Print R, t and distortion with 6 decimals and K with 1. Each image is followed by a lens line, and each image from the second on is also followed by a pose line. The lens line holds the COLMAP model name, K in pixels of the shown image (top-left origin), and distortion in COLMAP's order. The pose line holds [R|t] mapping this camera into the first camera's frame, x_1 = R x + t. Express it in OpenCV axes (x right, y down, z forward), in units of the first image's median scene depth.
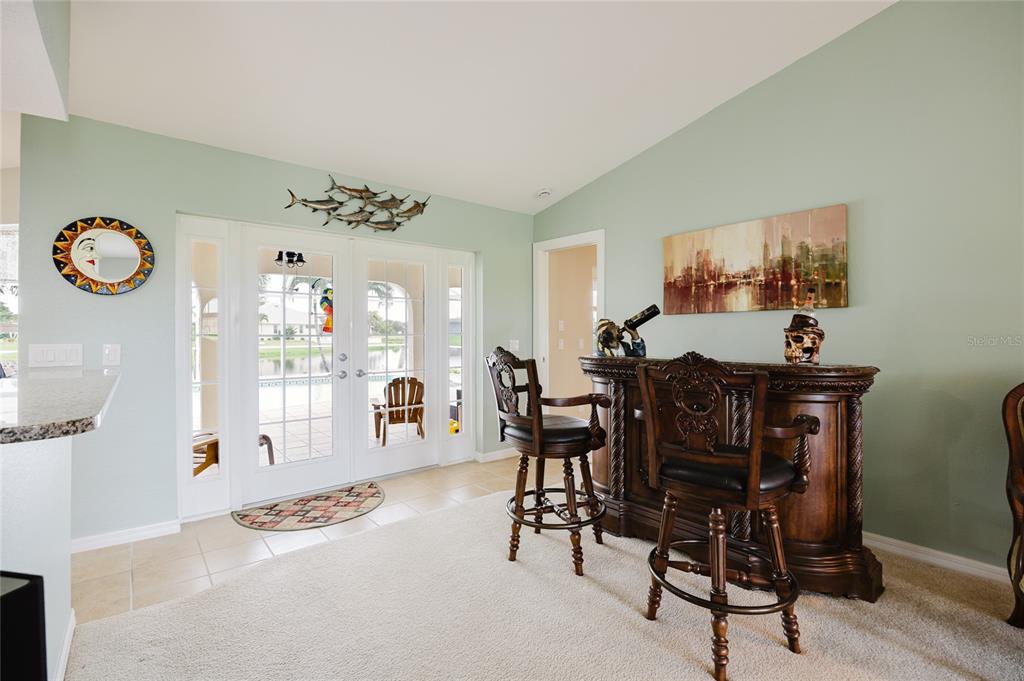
lens RADIAL K [[467.0, 0, 506.0], [0, 467.0, 341.7], [0, 0, 1]] dist [-0.013723, 0.000556]
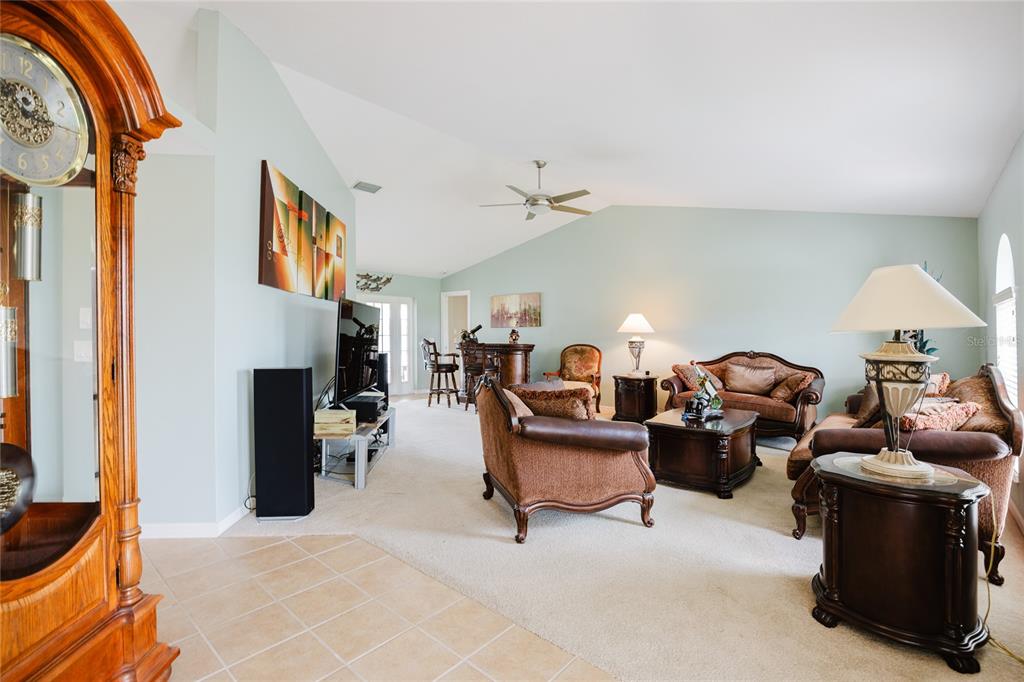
lens RADIAL K [[467.0, 0, 515.7], [0, 467.0, 347.9], [0, 0, 1]] dist [-0.013723, 0.000556]
pose [[0.983658, -0.003565, 0.180014, 0.020714], [0.002602, 0.999981, 0.005584, 0.049738], [-0.180030, -0.005024, 0.983648, -1.965948]]
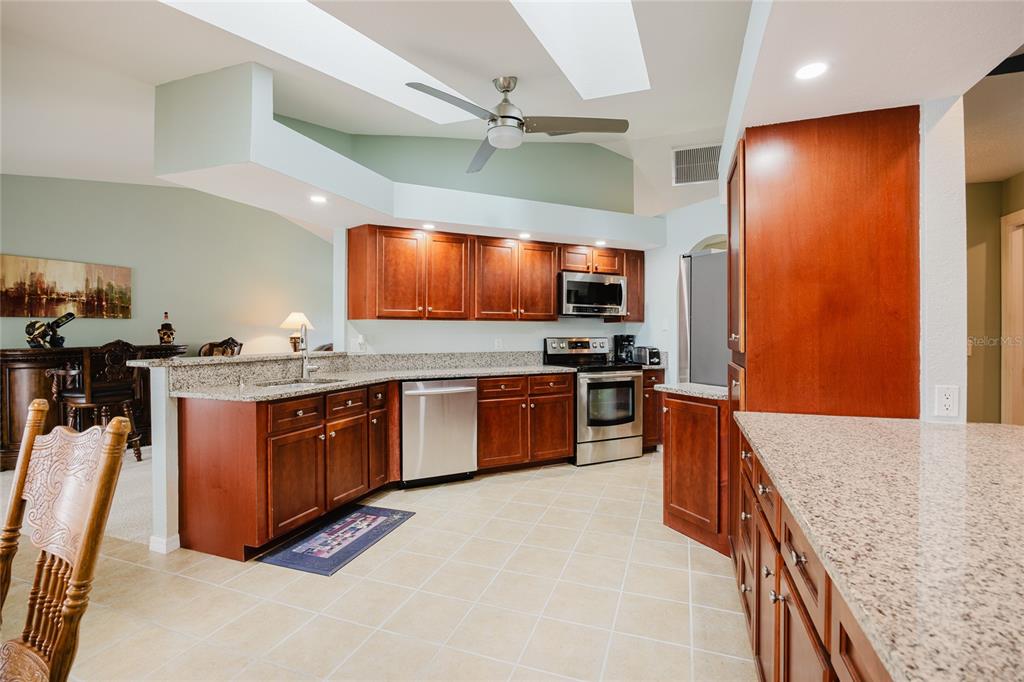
lens RADIAL K [[467.0, 0, 514.9], [0, 467.0, 333.7], [0, 0, 1]] dist [-0.013723, 0.000556]
pose [[-0.514531, -0.003508, 0.857465, -1.837719], [0.018013, 0.999727, 0.014899, -0.008369], [-0.857283, 0.023112, -0.514327, 0.583646]]
